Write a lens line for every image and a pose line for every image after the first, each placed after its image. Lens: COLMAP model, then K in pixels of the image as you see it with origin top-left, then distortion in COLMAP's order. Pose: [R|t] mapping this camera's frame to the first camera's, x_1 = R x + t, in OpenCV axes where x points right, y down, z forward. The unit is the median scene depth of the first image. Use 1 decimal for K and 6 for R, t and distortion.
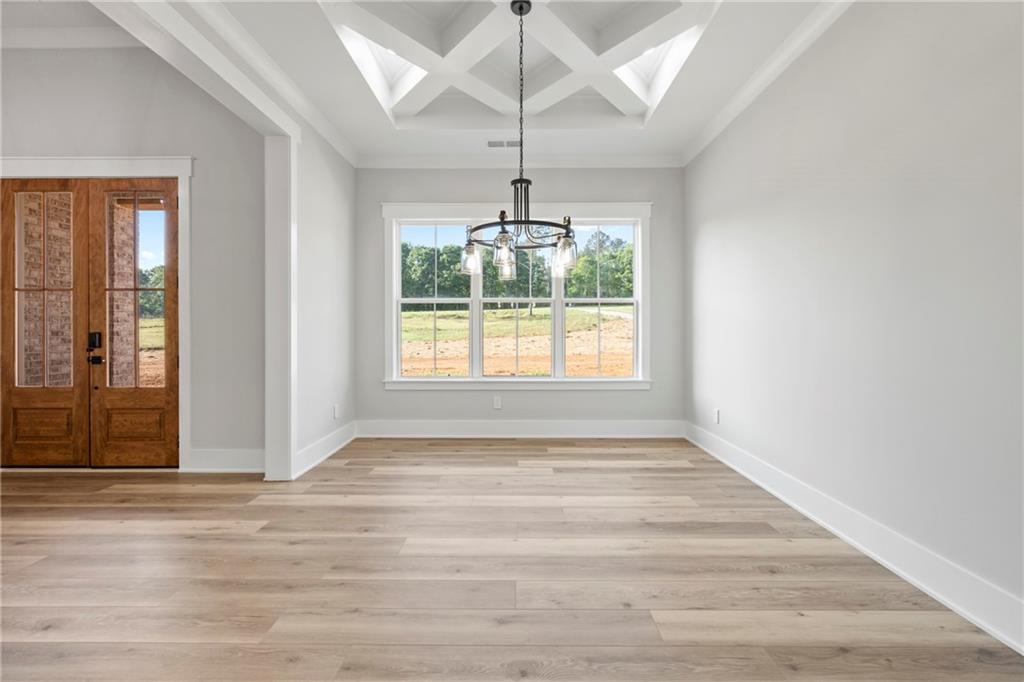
lens RADIAL K [[401.5, 0, 514.6], [0, 401.5, 327.2], [0, 0, 1]] dist [-0.002725, 0.000584]
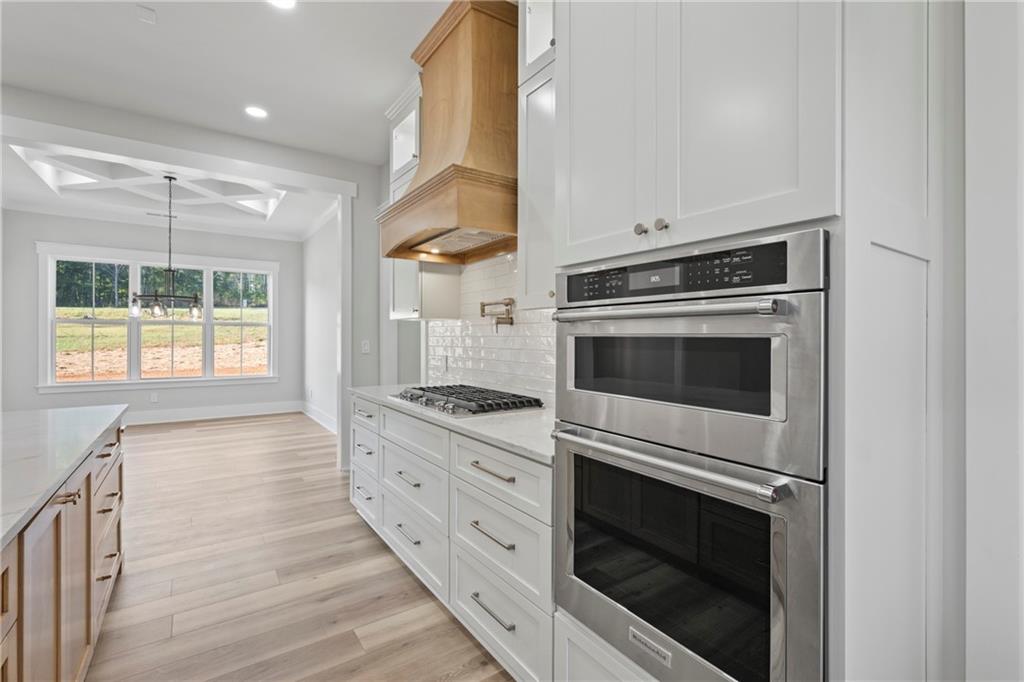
lens RADIAL K [[479.0, 0, 513.5], [0, 479.0, 338.4], [0, 0, 1]] dist [0.001383, -0.000007]
pose [[0.822596, 0.001928, 0.568623, 0.047265], [-0.007974, 0.999935, 0.008146, -0.046580], [-0.568570, -0.011235, 0.822558, -1.339233]]
